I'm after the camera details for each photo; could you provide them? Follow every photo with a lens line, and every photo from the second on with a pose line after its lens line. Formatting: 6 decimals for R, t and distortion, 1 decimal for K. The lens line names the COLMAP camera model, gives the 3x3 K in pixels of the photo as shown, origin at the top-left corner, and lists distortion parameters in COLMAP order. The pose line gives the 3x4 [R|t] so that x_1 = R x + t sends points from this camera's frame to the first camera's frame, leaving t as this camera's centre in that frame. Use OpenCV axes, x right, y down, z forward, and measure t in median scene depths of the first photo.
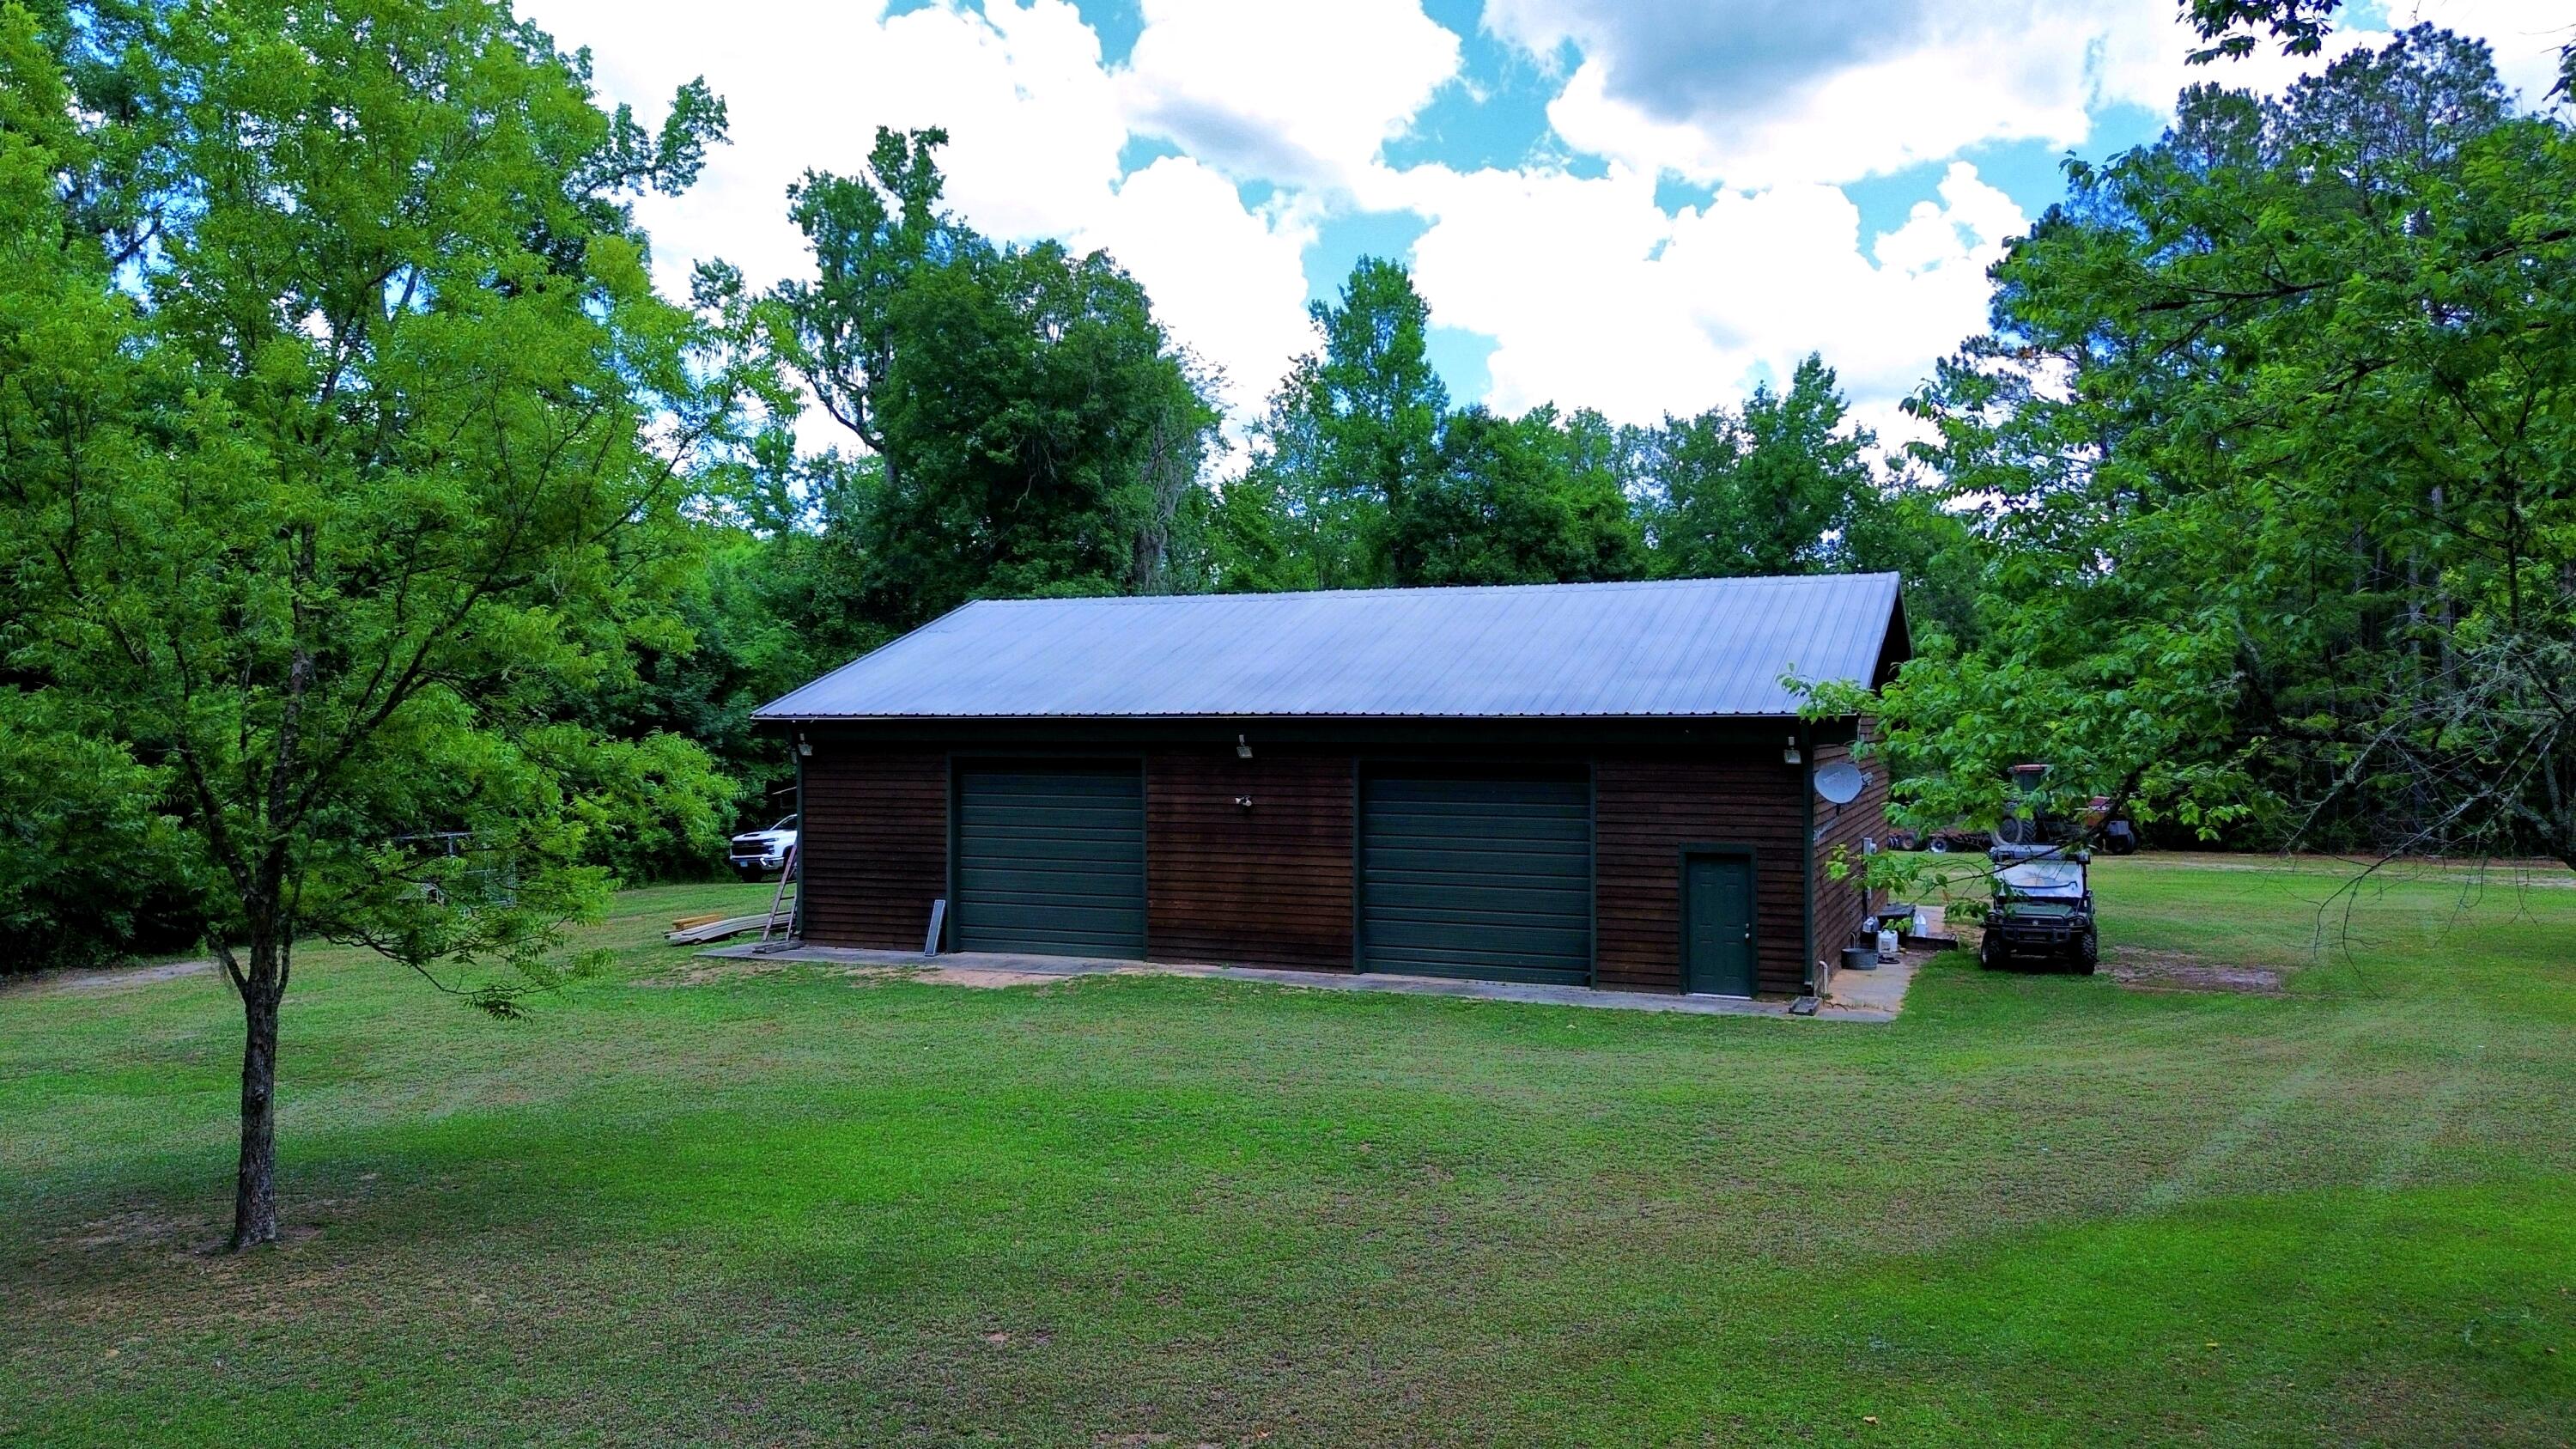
lens RADIAL K [[1872.0, 0, 1289.5], [0, 1872.0, 731.2], [0, 0, 1]] dist [0.005474, -0.008999]
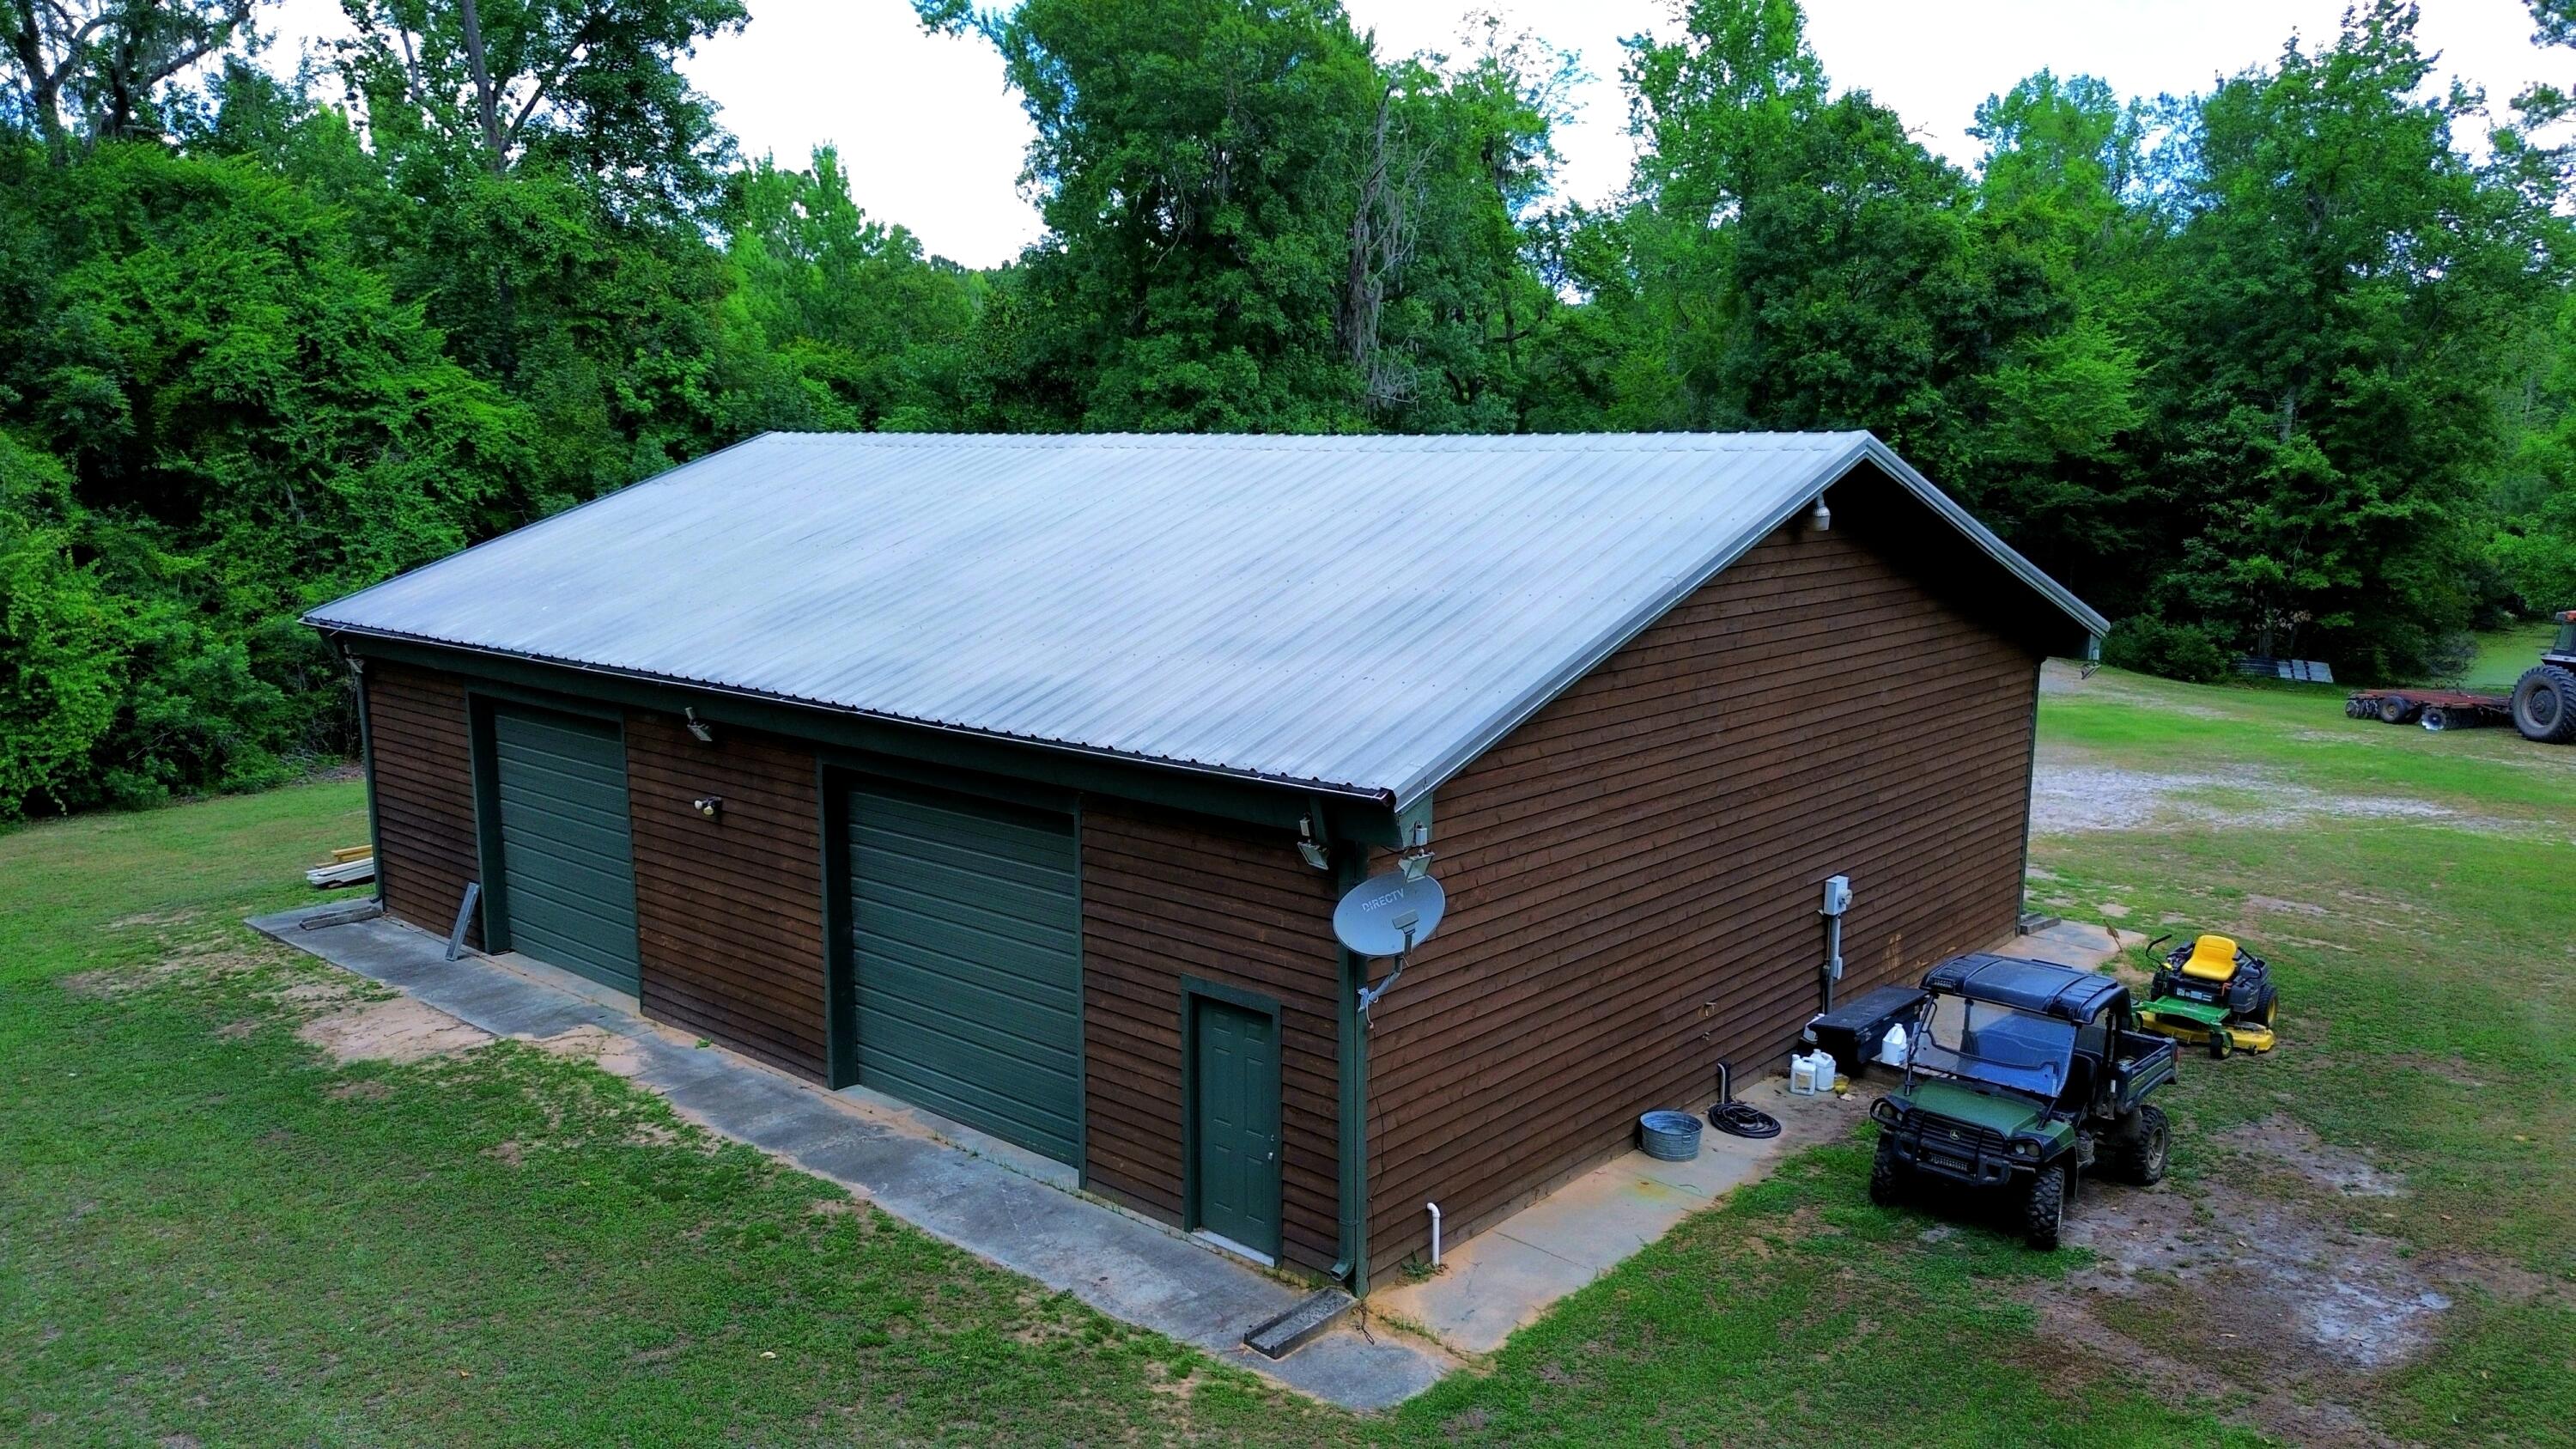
lens RADIAL K [[1872.0, 0, 1286.4], [0, 1872.0, 710.3], [0, 0, 1]] dist [0.005474, -0.008999]
pose [[0.938103, 0.049336, -0.342825, 0.163784], [0.000916, 0.989446, 0.144898, -0.038111], [0.346355, -0.136243, 0.928157, 0.193382]]
